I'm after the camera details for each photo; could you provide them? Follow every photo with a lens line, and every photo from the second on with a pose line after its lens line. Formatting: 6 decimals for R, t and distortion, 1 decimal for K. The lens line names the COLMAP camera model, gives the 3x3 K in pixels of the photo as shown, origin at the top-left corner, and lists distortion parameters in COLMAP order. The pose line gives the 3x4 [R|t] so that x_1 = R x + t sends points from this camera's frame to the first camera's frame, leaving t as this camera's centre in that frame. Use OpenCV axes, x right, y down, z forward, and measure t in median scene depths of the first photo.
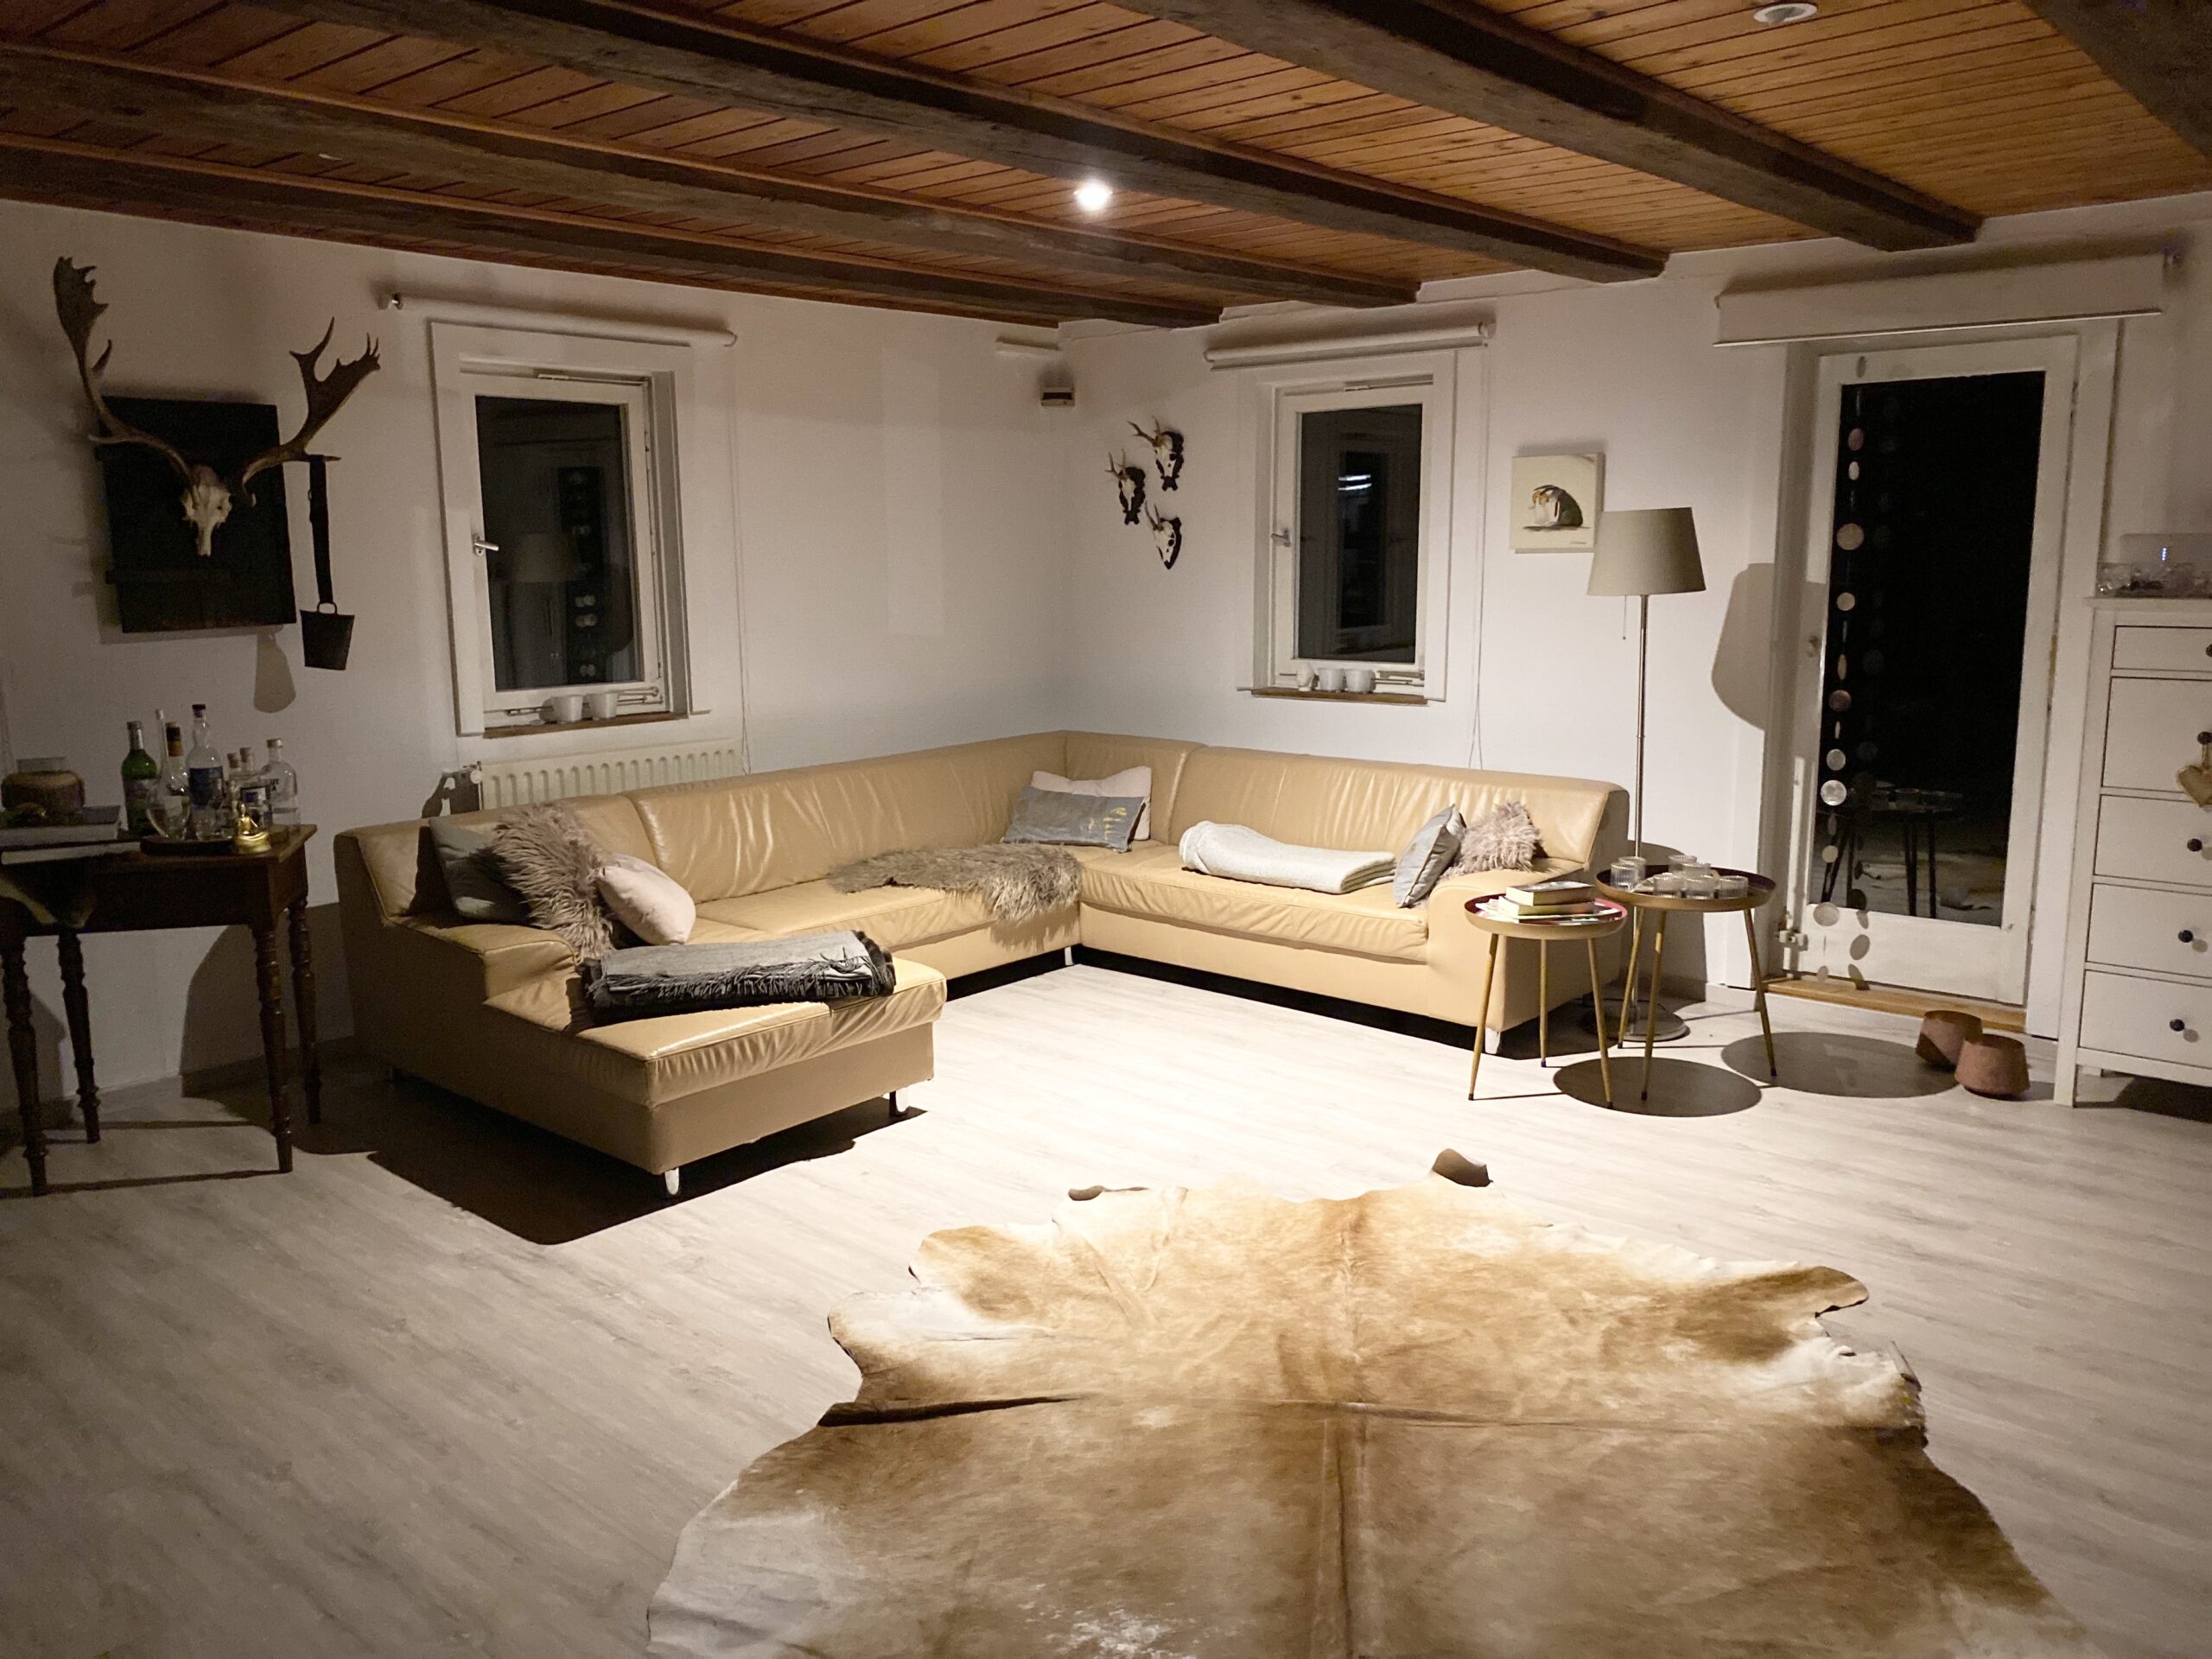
lens RADIAL K [[1697.8, 0, 1104.8], [0, 1697.8, 834.3], [0, 0, 1]] dist [0.024535, 0.004480]
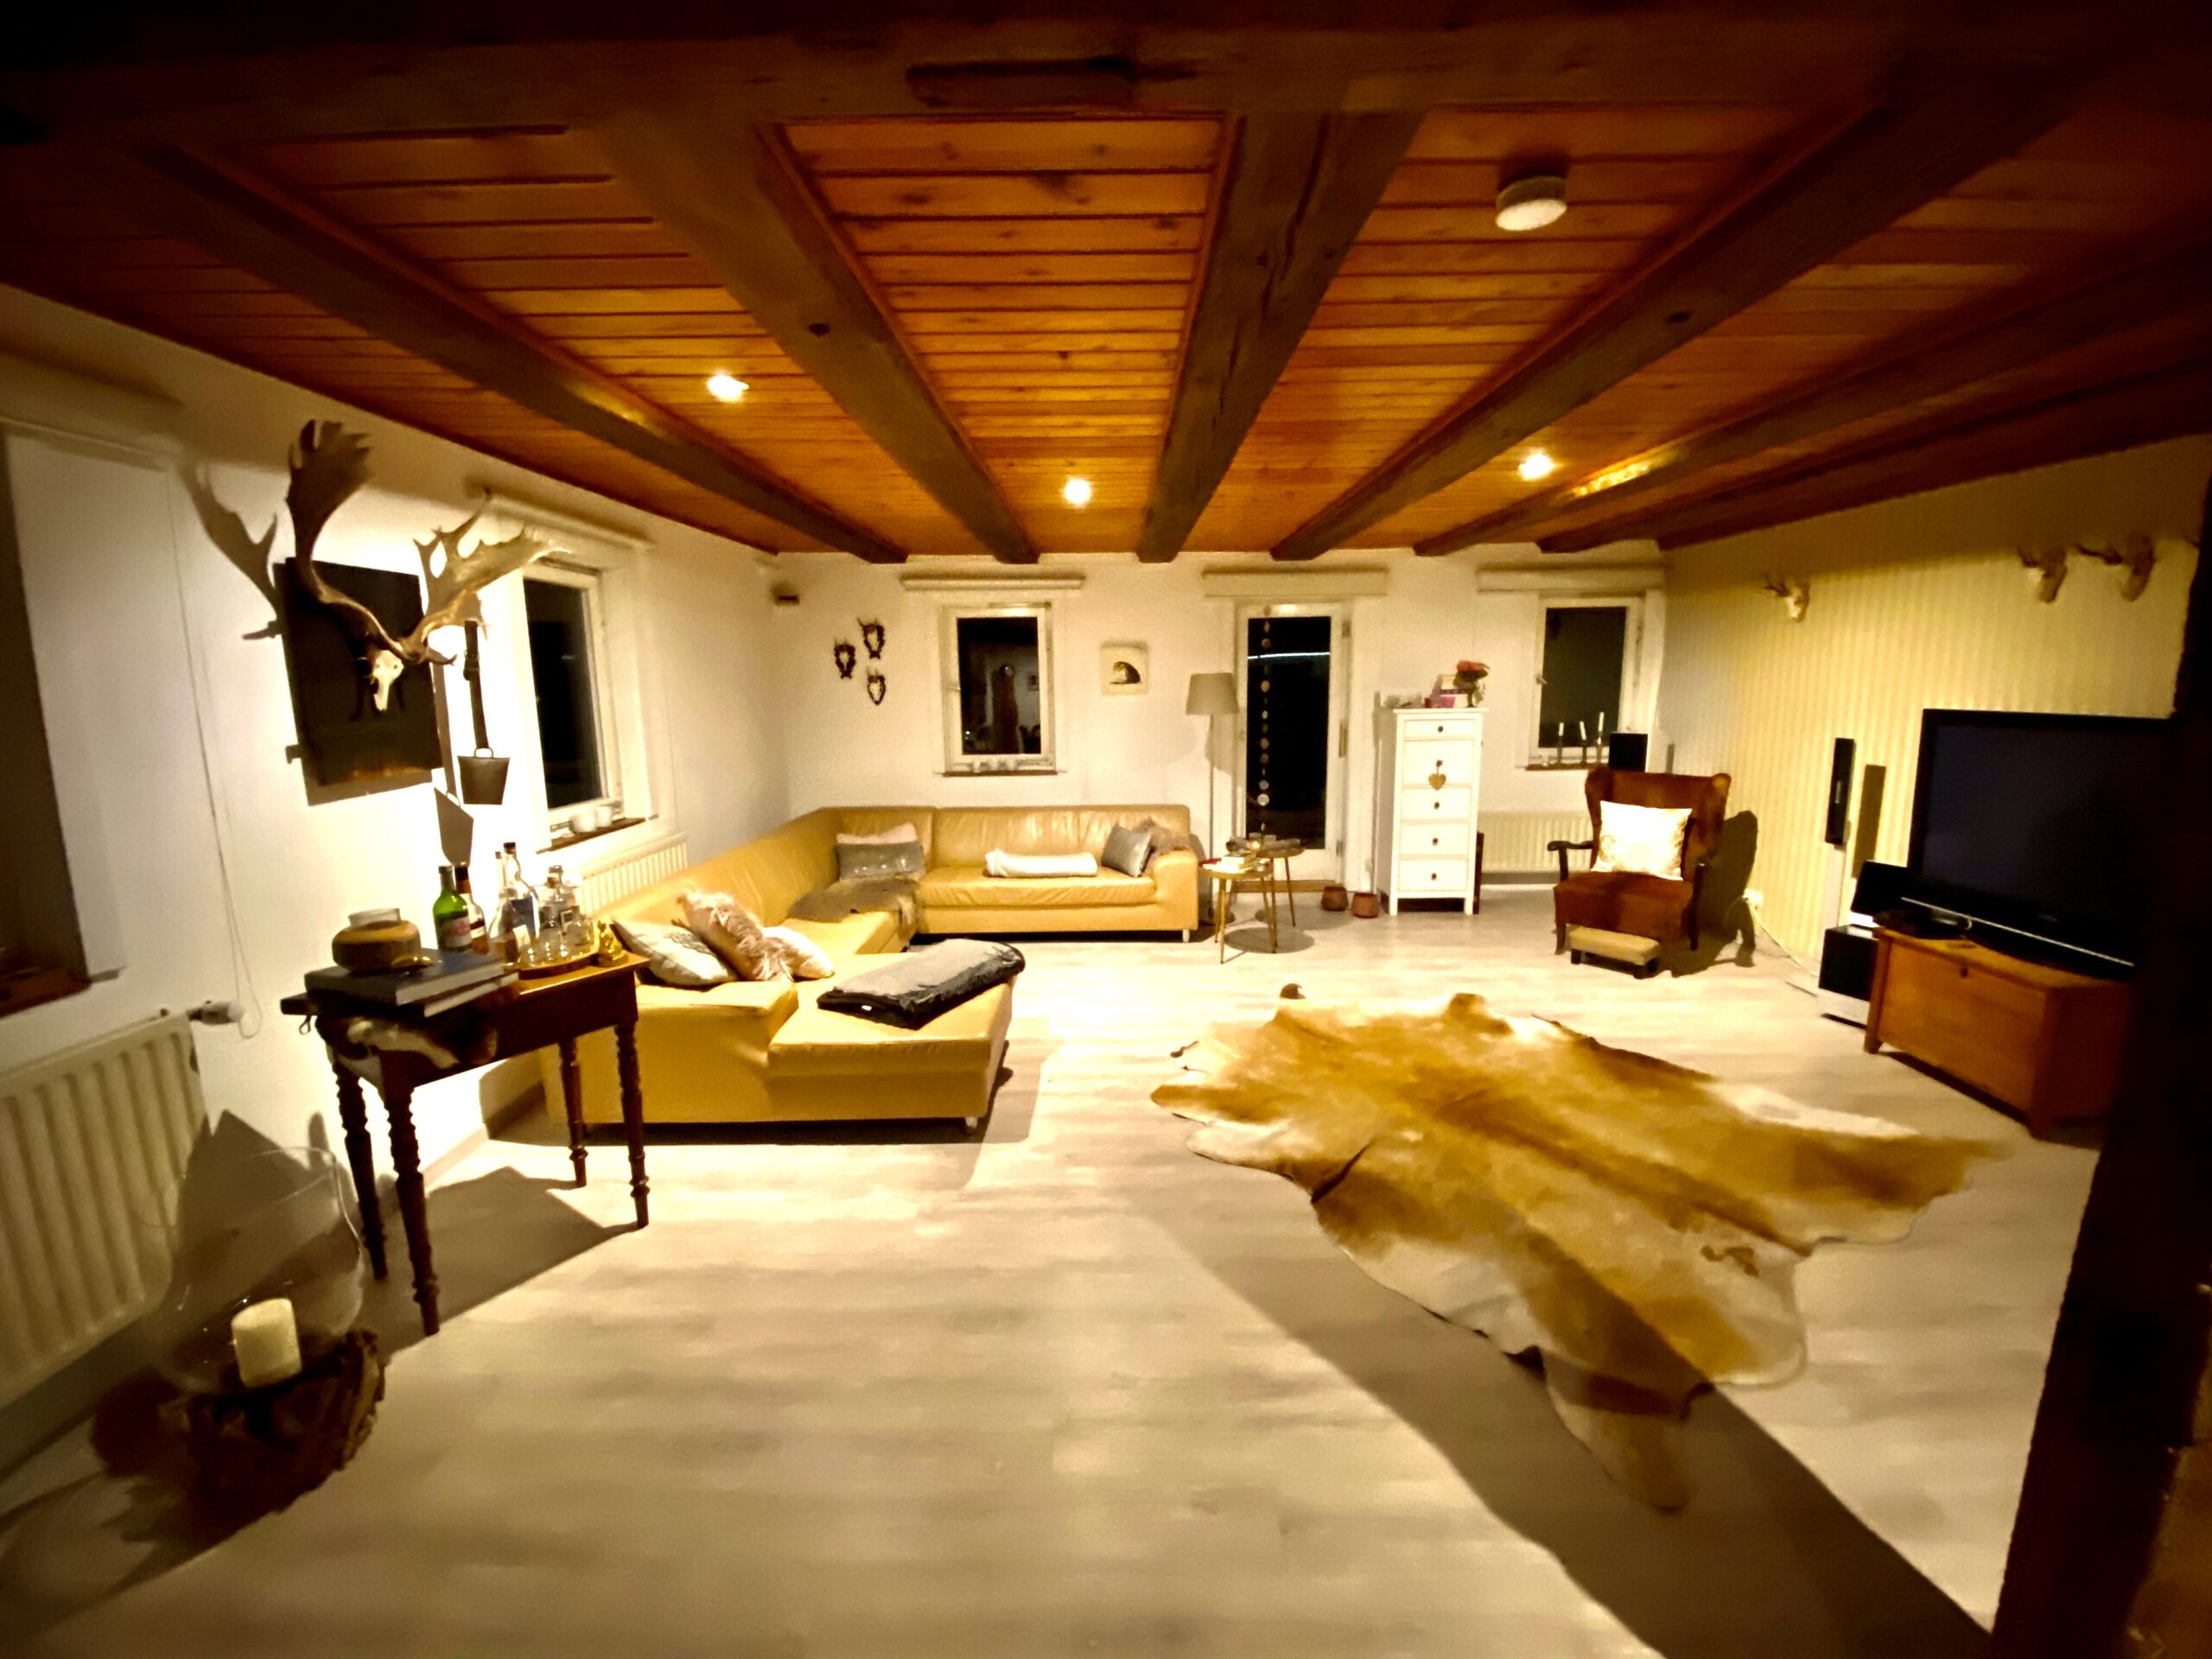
lens RADIAL K [[886.9, 0, 1109.6], [0, 886.9, 823.0], [0, 0, 1]] dist [0.023779, -0.000066]
pose [[0.750104, -0.103024, 0.653246, -0.484668], [0.113545, 0.993186, 0.026255, -0.047103], [-0.651499, 0.054479, 0.756690, 0.237072]]
